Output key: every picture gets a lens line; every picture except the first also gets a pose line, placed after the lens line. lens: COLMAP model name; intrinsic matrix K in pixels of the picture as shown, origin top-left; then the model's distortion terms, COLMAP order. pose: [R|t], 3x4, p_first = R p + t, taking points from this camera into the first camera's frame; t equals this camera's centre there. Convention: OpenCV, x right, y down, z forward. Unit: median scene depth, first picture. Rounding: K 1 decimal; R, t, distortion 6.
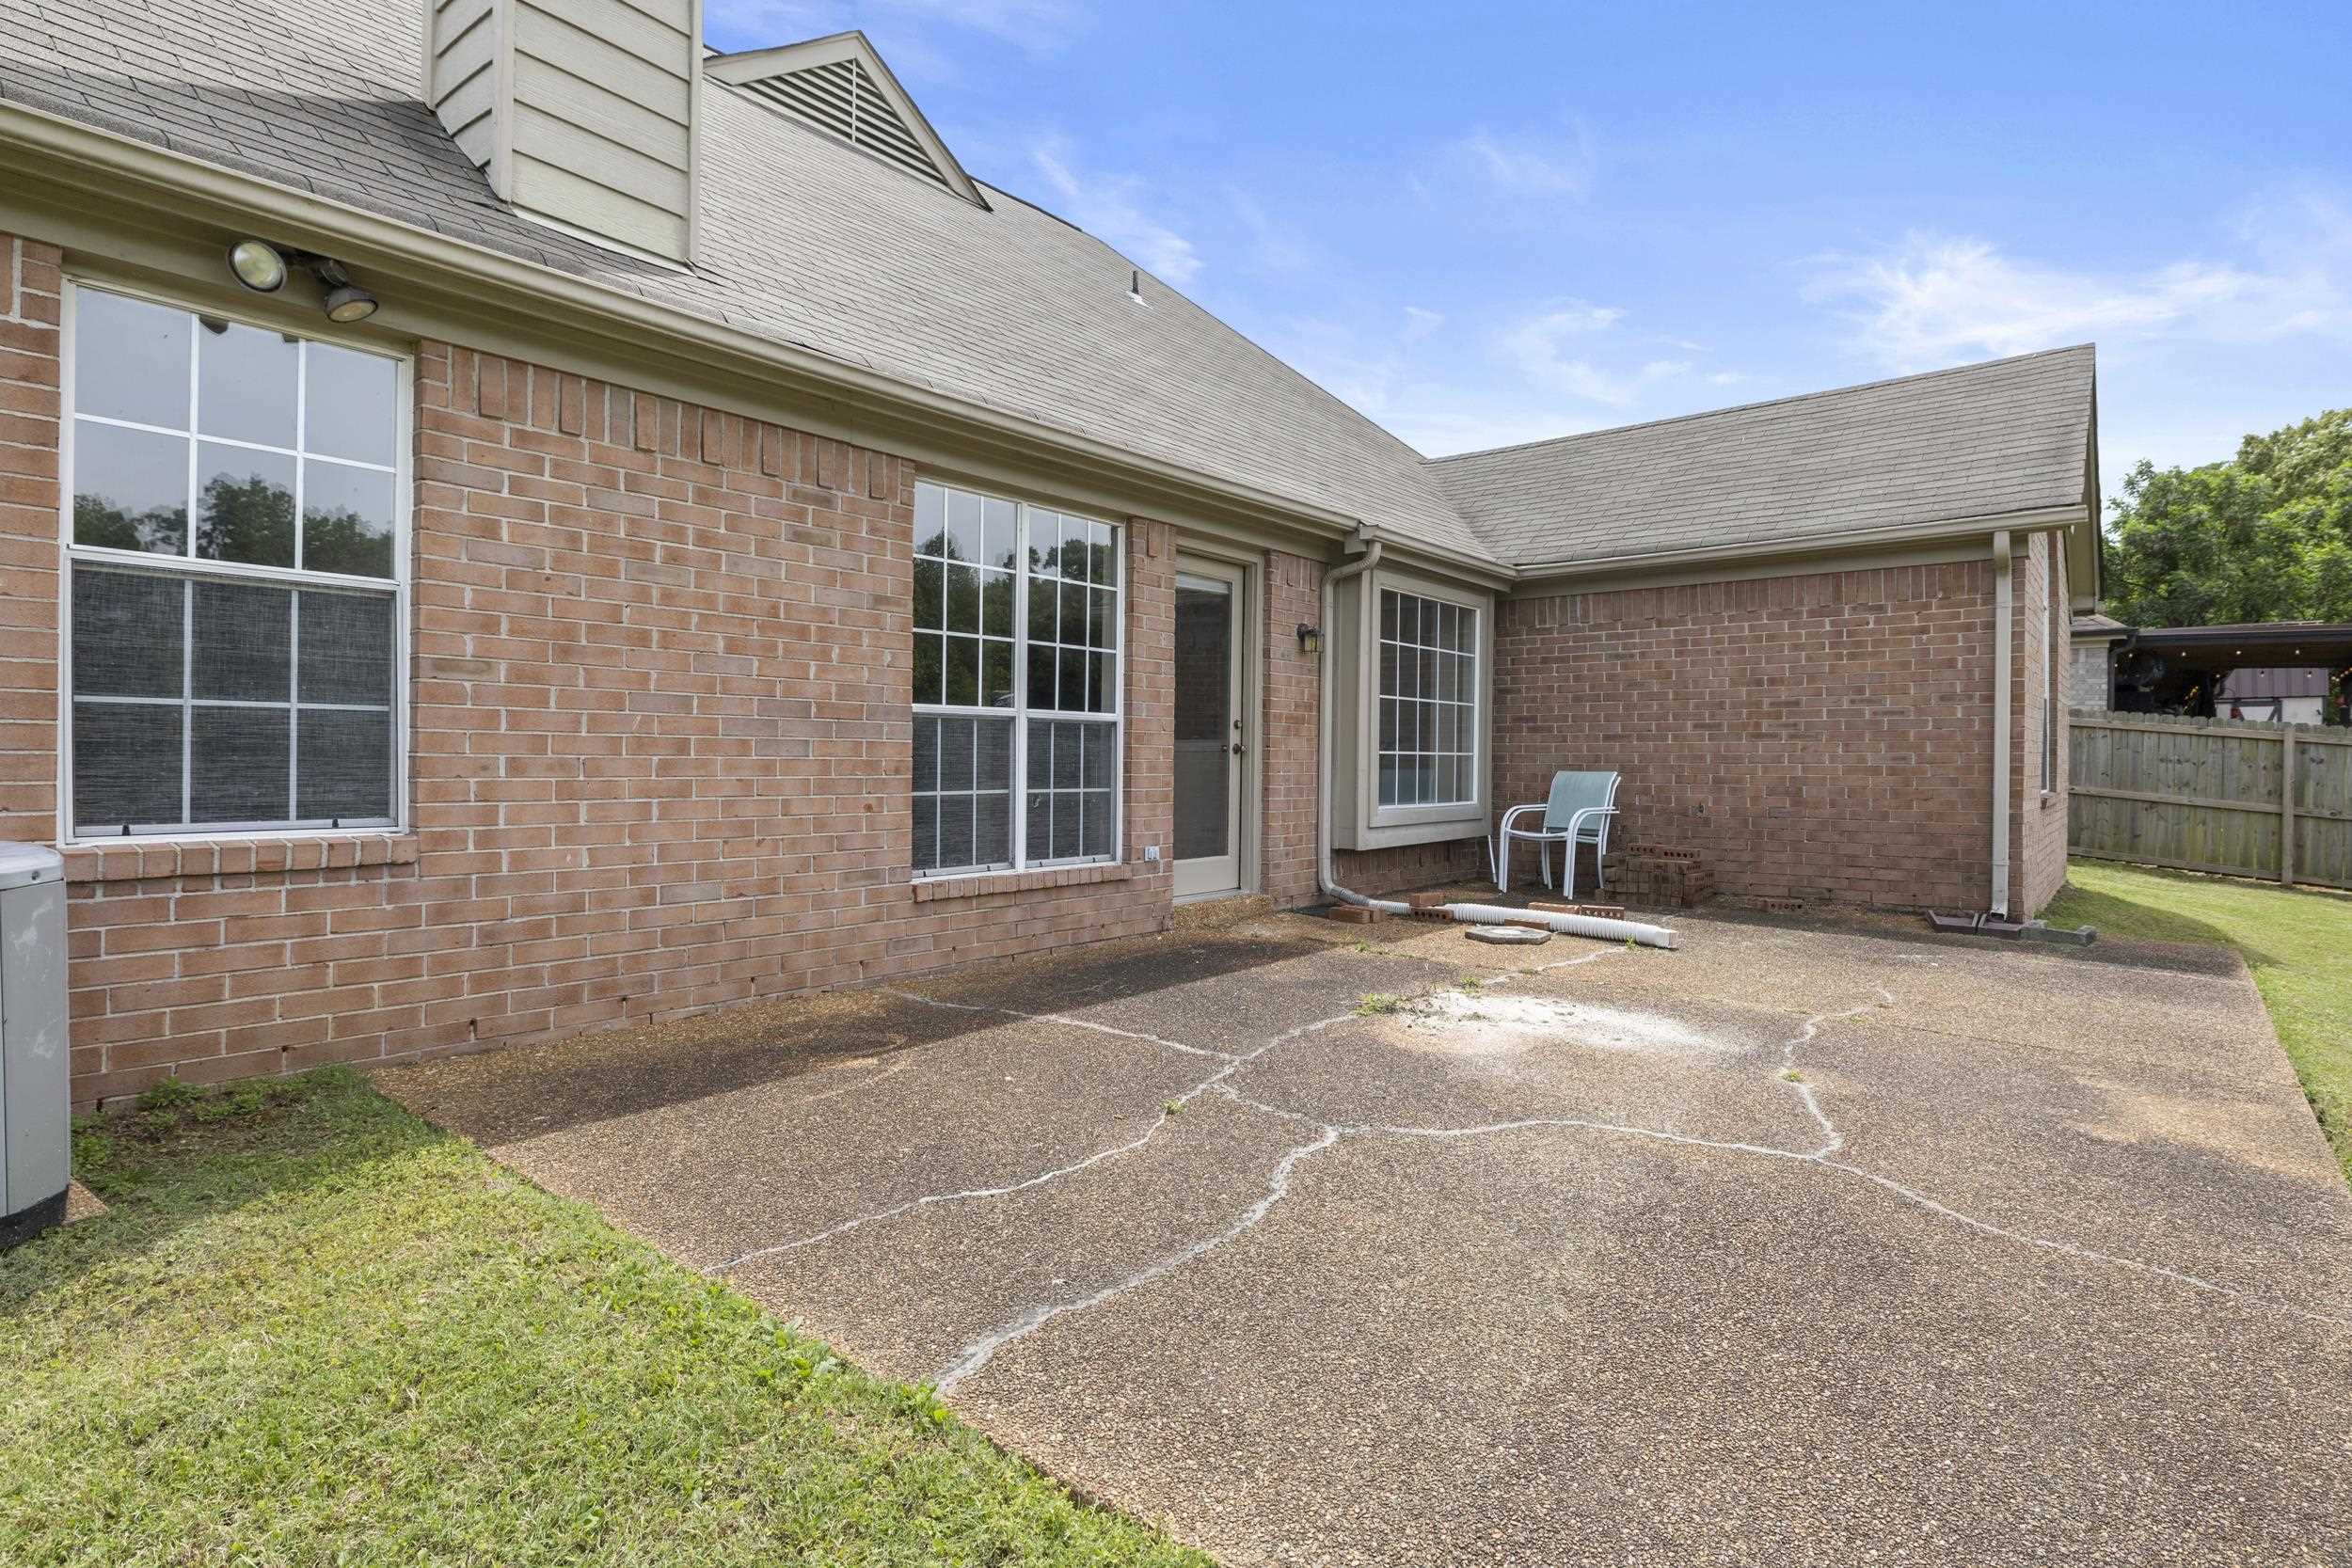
lens RADIAL K [[1134.9, 0, 1176.0], [0, 1134.9, 784.0], [0, 0, 1]] dist [-0.010412, -0.000049]
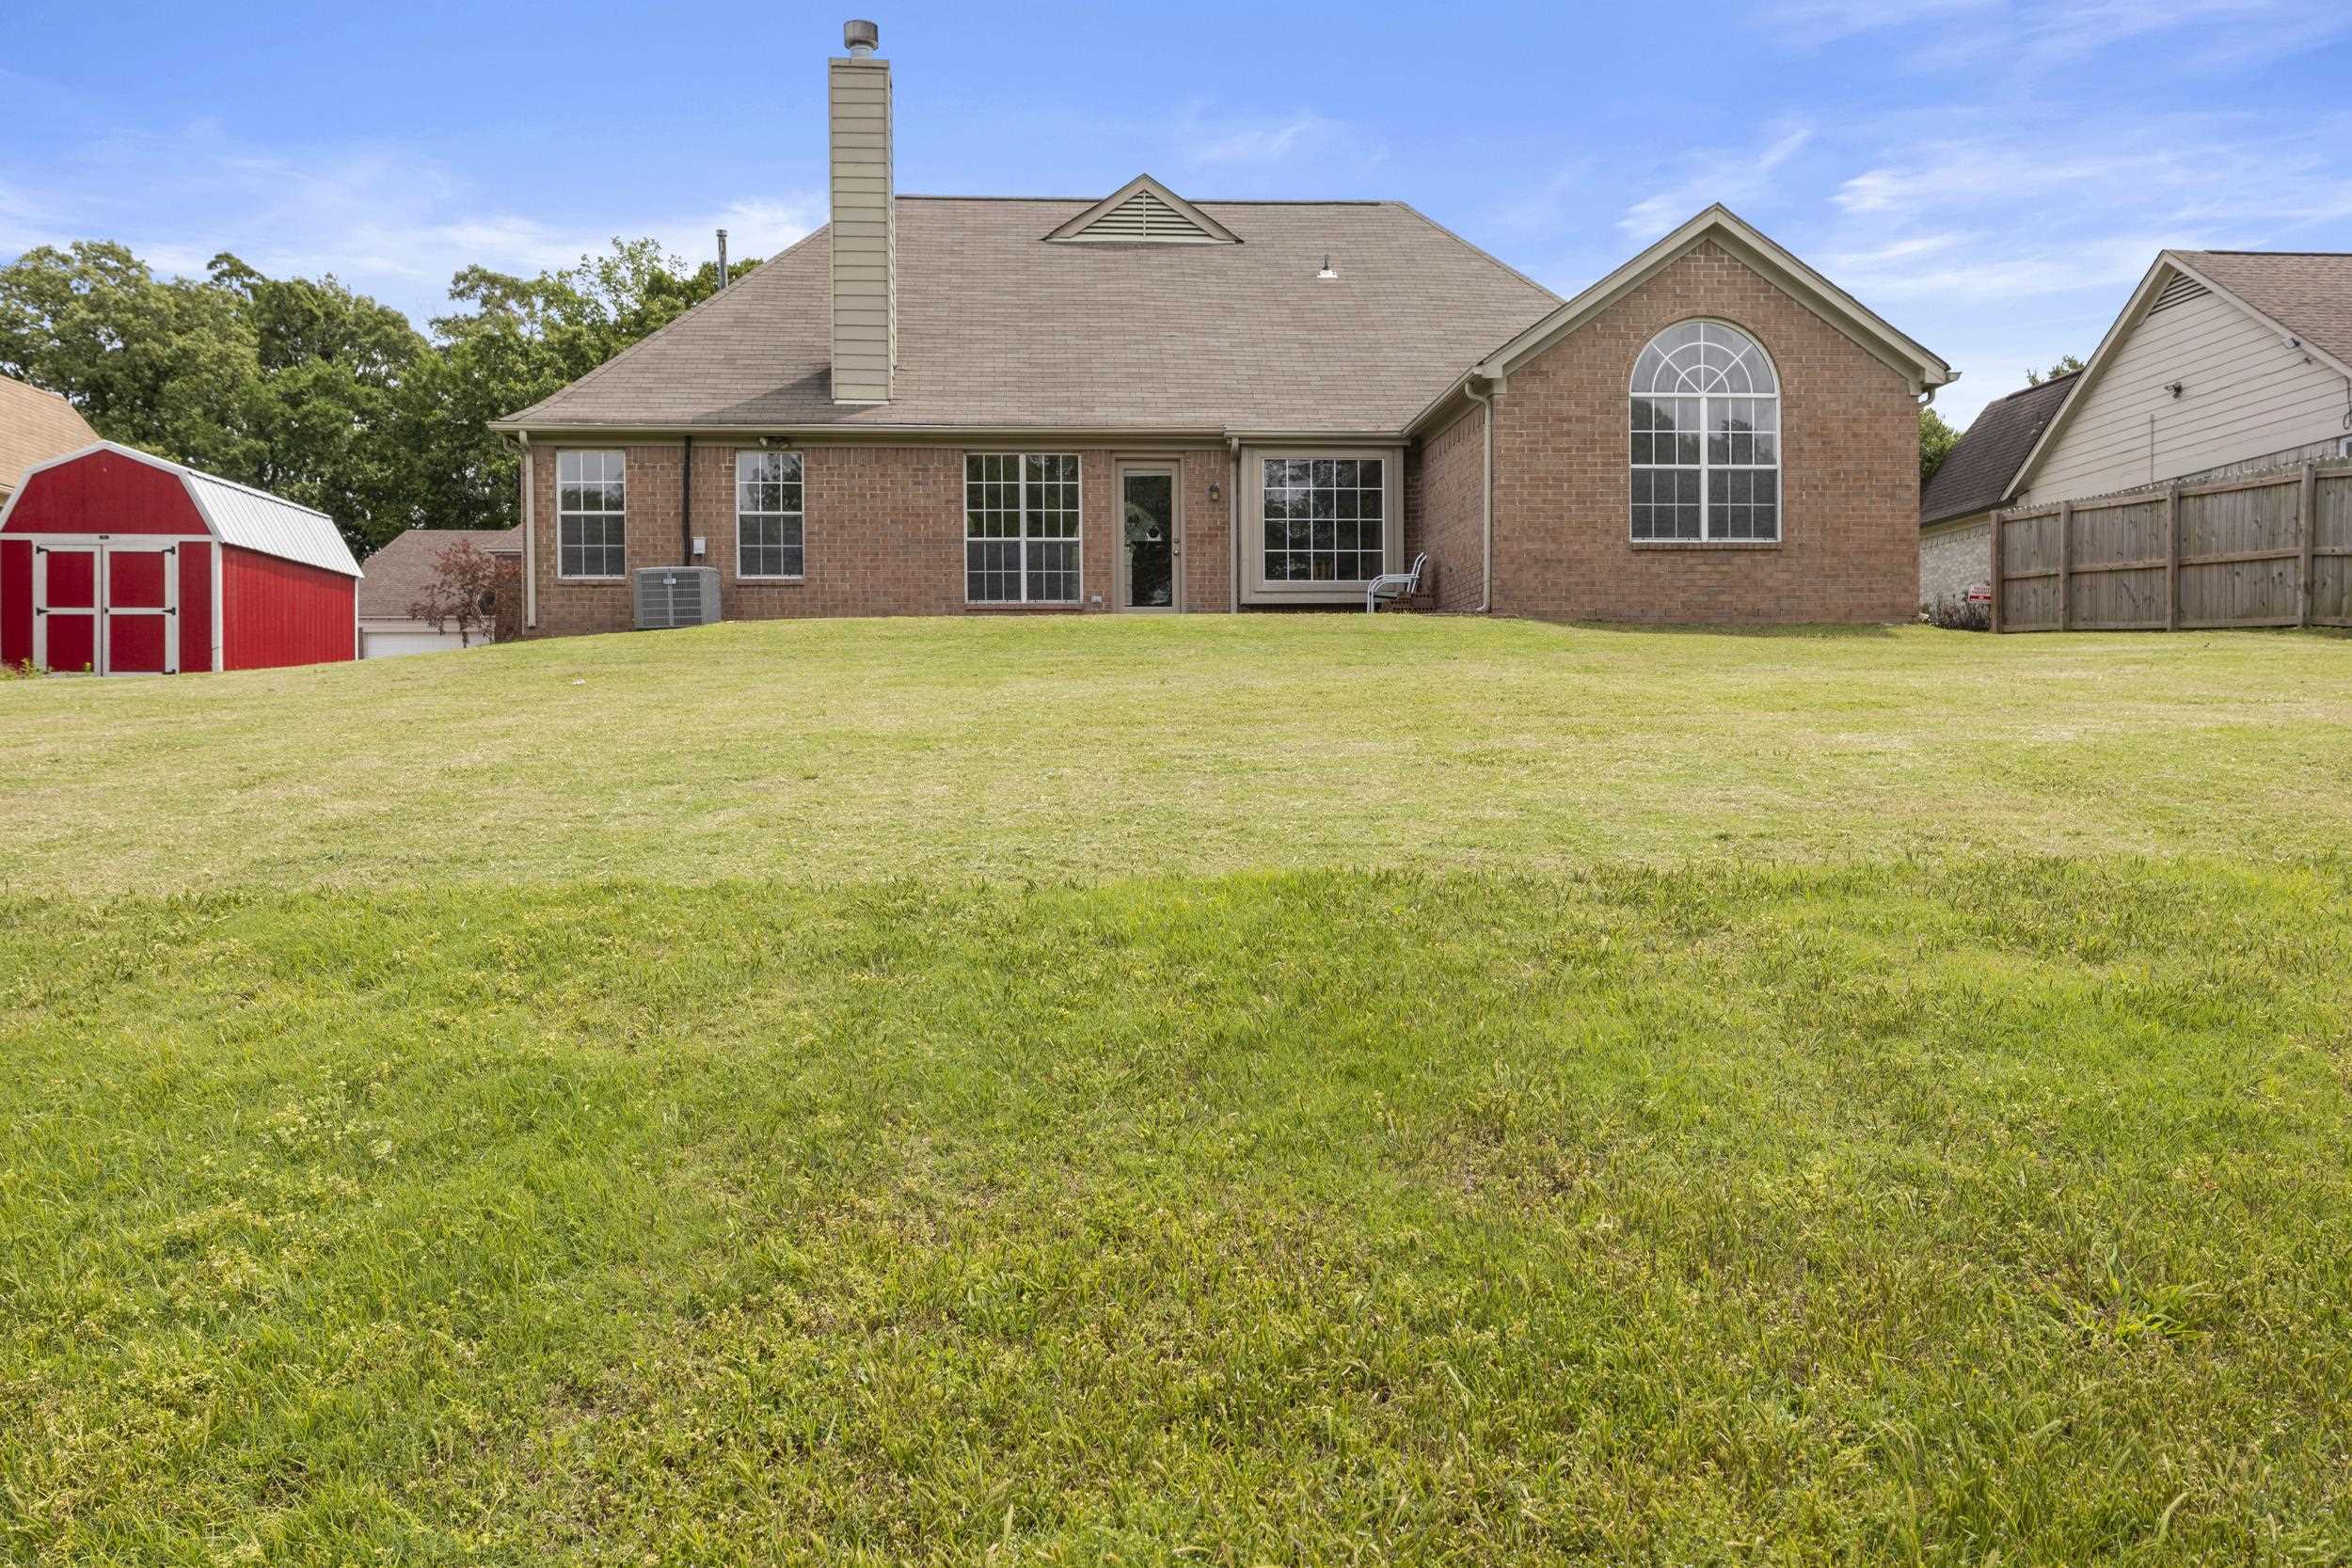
lens RADIAL K [[1843.7, 0, 1176.7], [0, 1843.7, 758.3], [0, 0, 1]] dist [0.000614, -0.000072]
pose [[0.693368, -0.001153, -0.720583, 3.062320], [-0.005914, 0.999956, -0.007291, 0.452678], [0.720560, 0.009316, 0.693330, -1.573080]]
